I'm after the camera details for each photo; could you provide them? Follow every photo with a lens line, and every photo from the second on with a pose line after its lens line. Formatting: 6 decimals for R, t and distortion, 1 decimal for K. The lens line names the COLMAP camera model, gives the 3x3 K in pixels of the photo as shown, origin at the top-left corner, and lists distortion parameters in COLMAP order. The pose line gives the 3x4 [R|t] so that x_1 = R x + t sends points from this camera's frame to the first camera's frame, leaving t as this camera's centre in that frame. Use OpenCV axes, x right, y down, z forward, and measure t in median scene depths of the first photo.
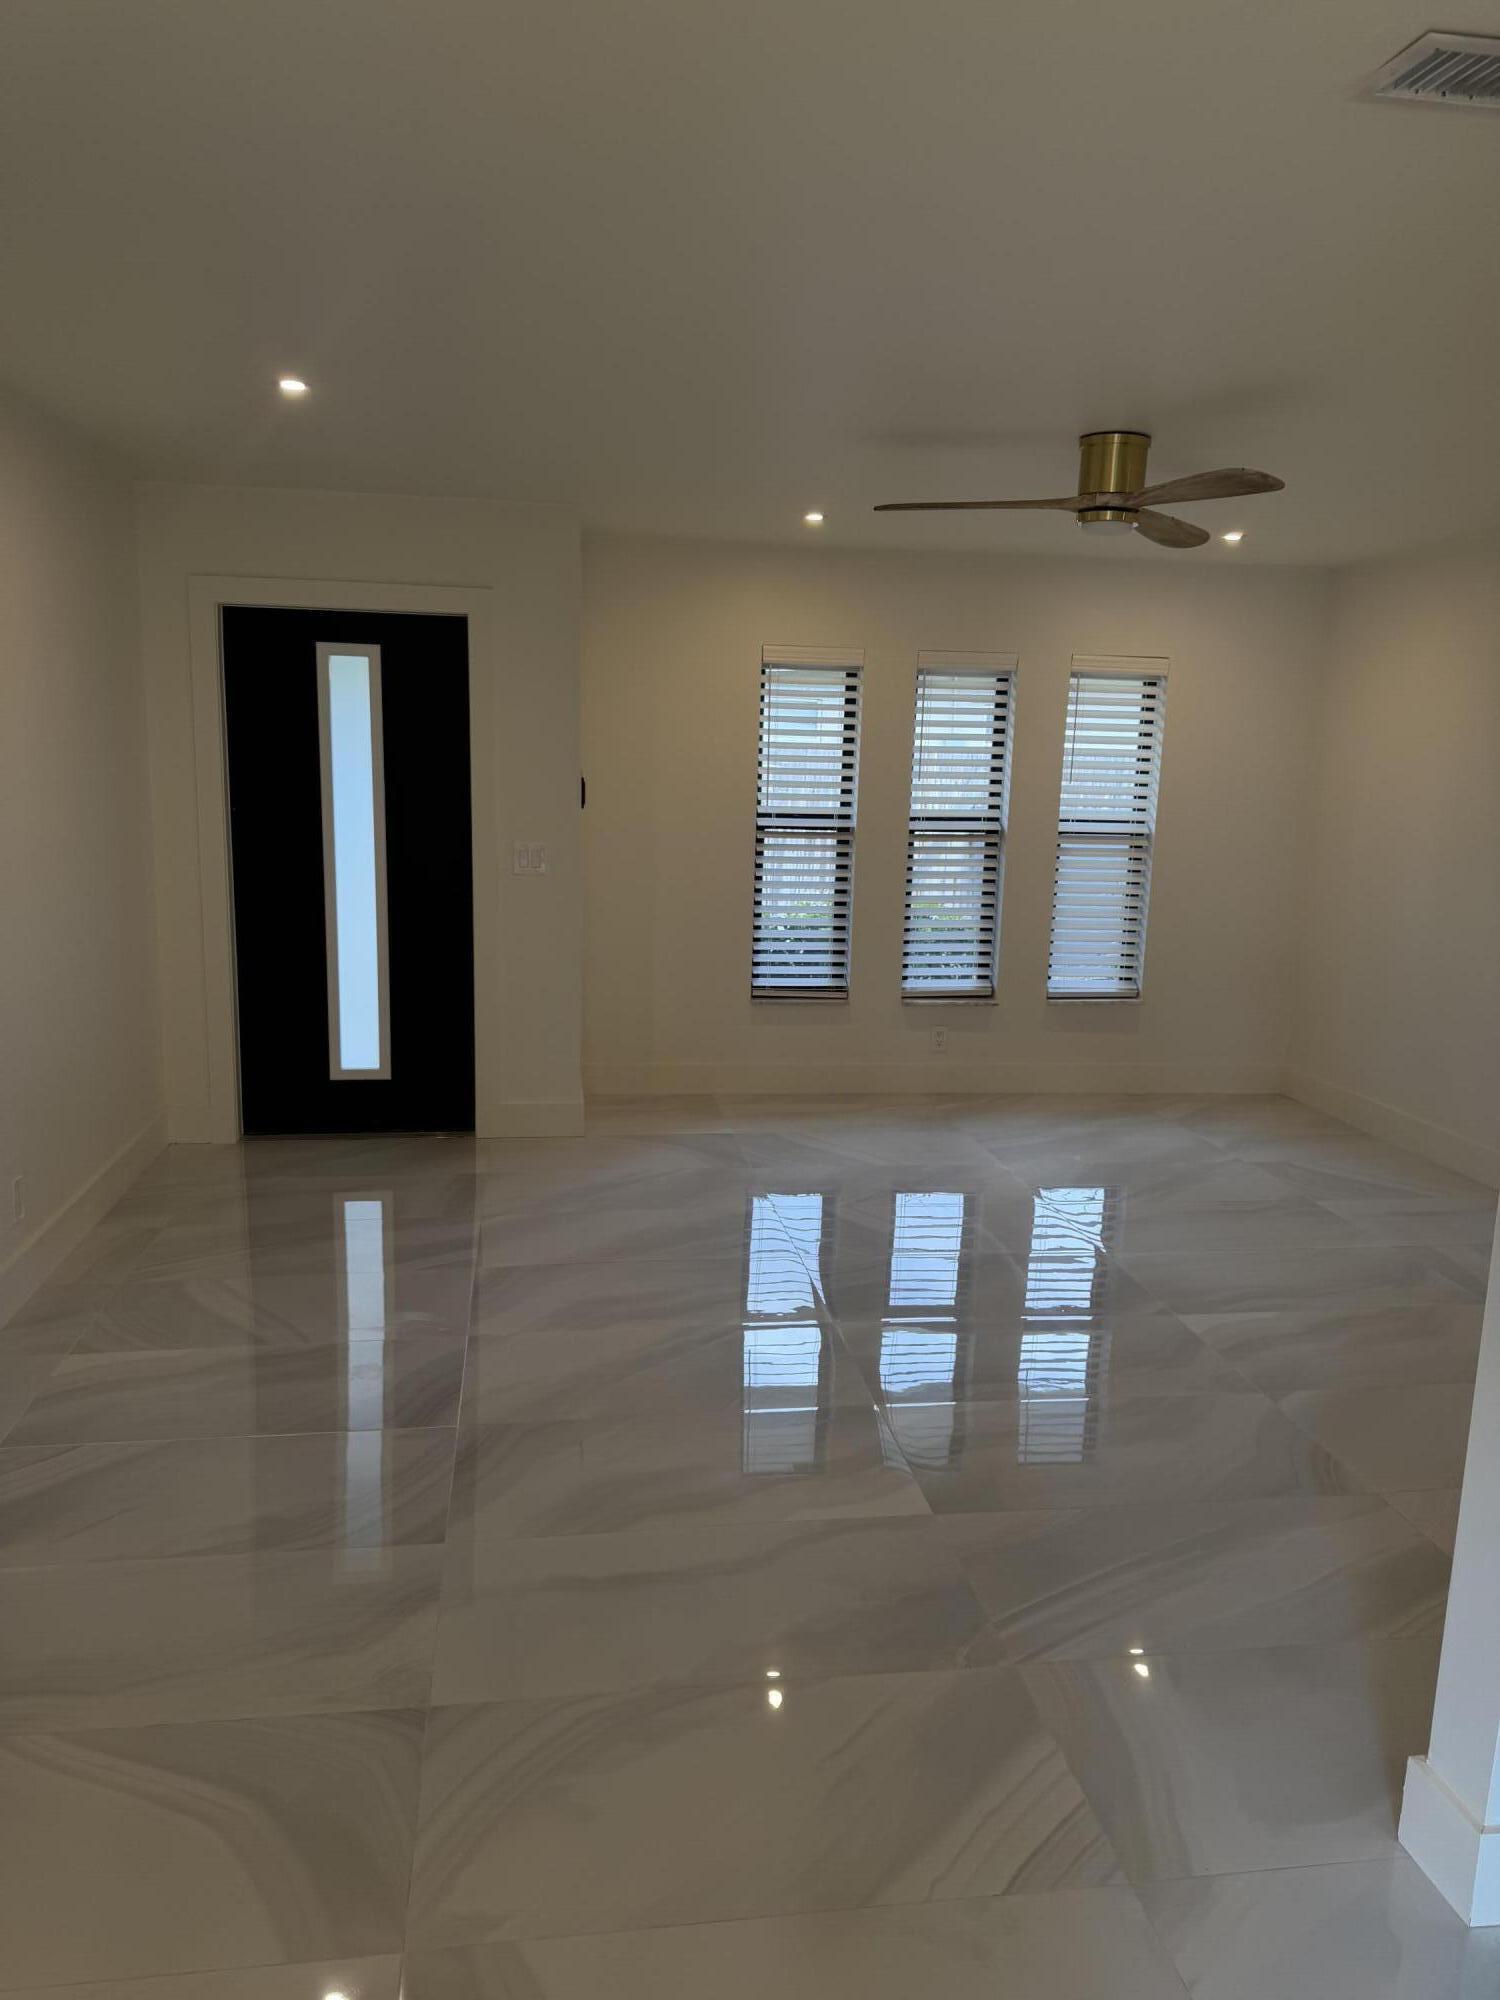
lens RADIAL K [[1454.7, 0, 750.8], [0, 1454.7, 1019.1], [0, 0, 1]] dist [0.129662, -0.227693]
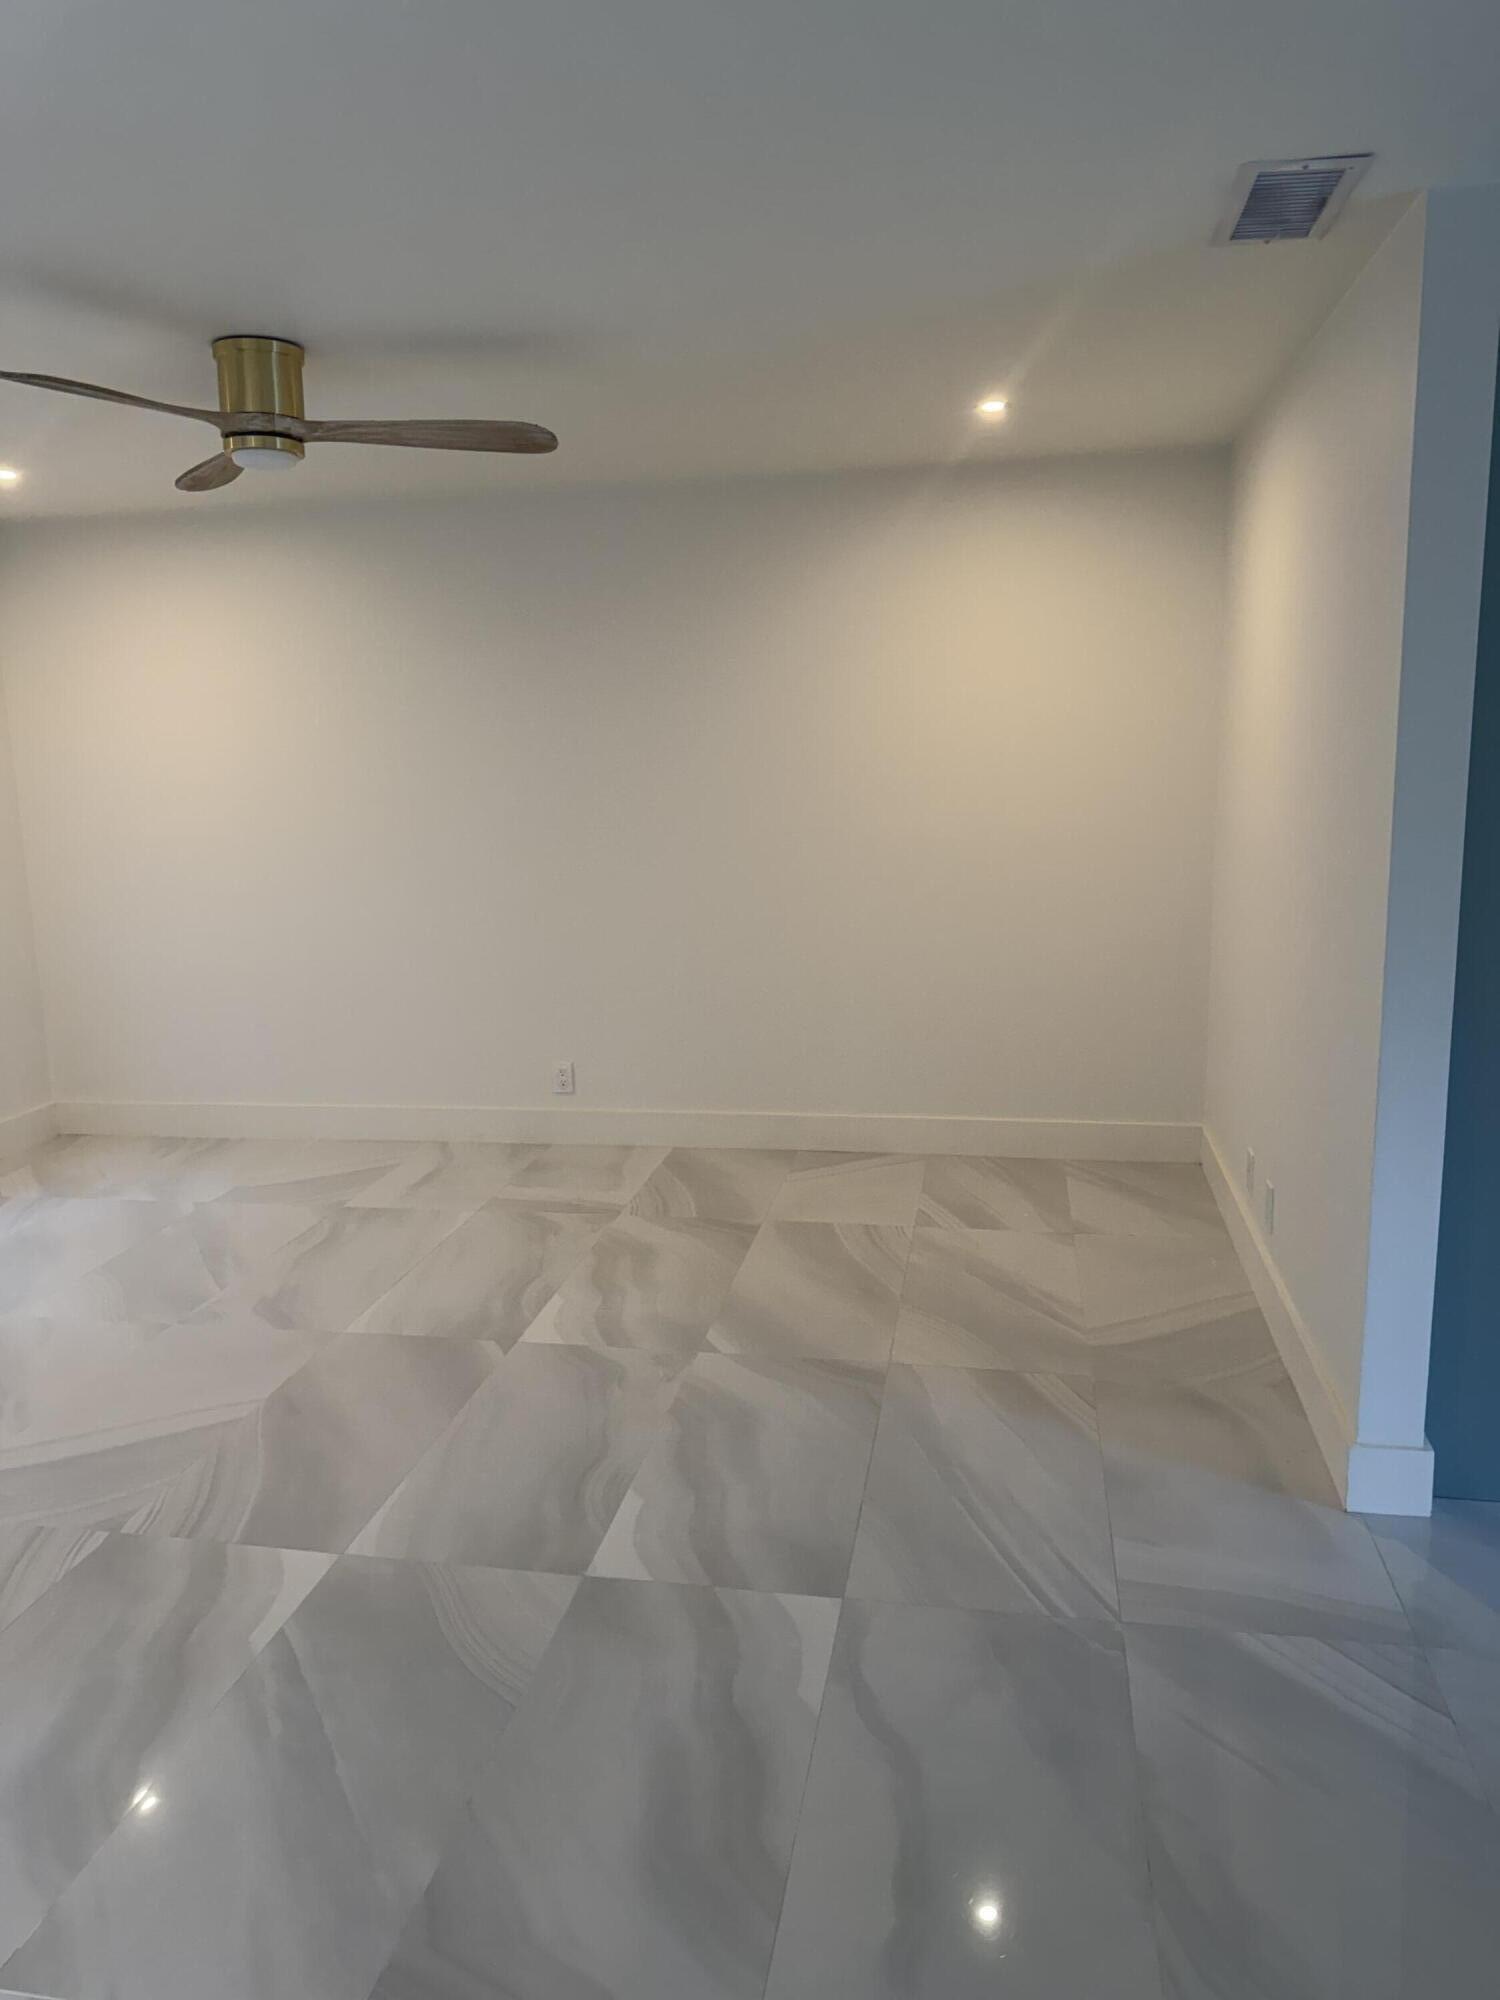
lens RADIAL K [[1454.7, 0, 750.8], [0, 1454.7, 1019.1], [0, 0, 1]] dist [0.129662, -0.227693]
pose [[0.316343, -0.239813, 0.917832, -0.478395], [0.221511, 0.959447, 0.174340, -0.126069], [-0.922420, 0.148159, 0.356636, 0.525704]]
